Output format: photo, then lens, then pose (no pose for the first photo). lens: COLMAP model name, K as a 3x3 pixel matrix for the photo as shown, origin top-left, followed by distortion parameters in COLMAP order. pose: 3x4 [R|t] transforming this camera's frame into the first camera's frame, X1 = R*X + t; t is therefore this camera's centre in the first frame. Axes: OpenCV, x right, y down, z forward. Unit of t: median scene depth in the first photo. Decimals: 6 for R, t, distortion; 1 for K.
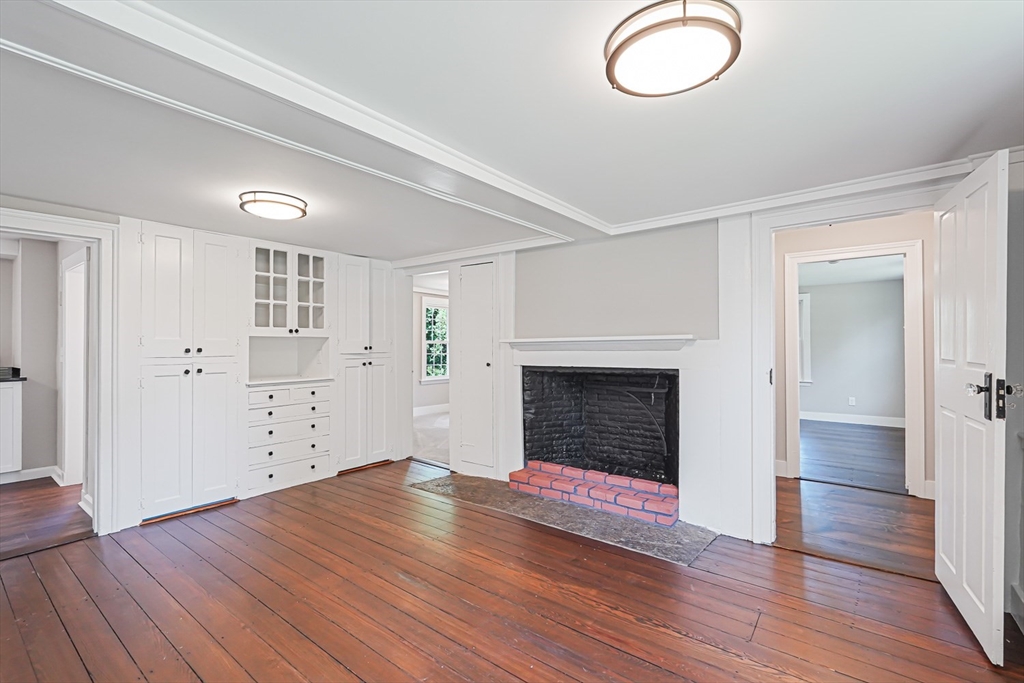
lens RADIAL K [[465.0, 0, 514.3], [0, 465.0, 340.8], [0, 0, 1]] dist [-0.008023, 0.002764]
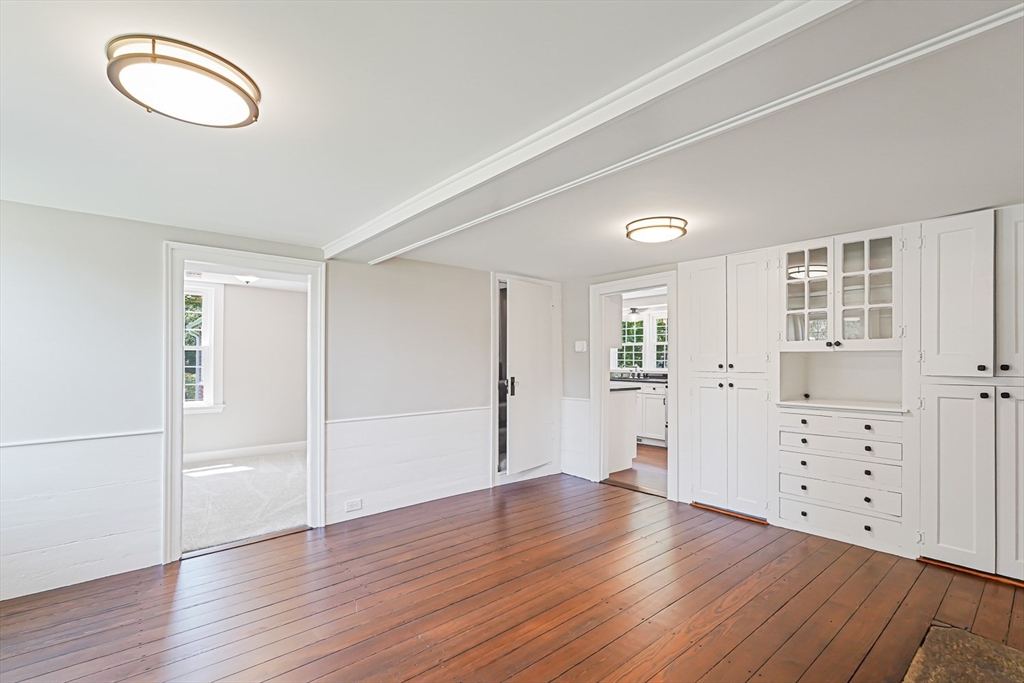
lens RADIAL K [[465.0, 0, 538.7], [0, 465.0, 356.0], [0, 0, 1]] dist [-0.008023, 0.002764]
pose [[-0.197751, -0.008373, -0.980217, 0.413463], [0.005999, 0.999934, -0.009752, 0.004547], [0.980234, -0.007808, -0.197688, 0.683717]]
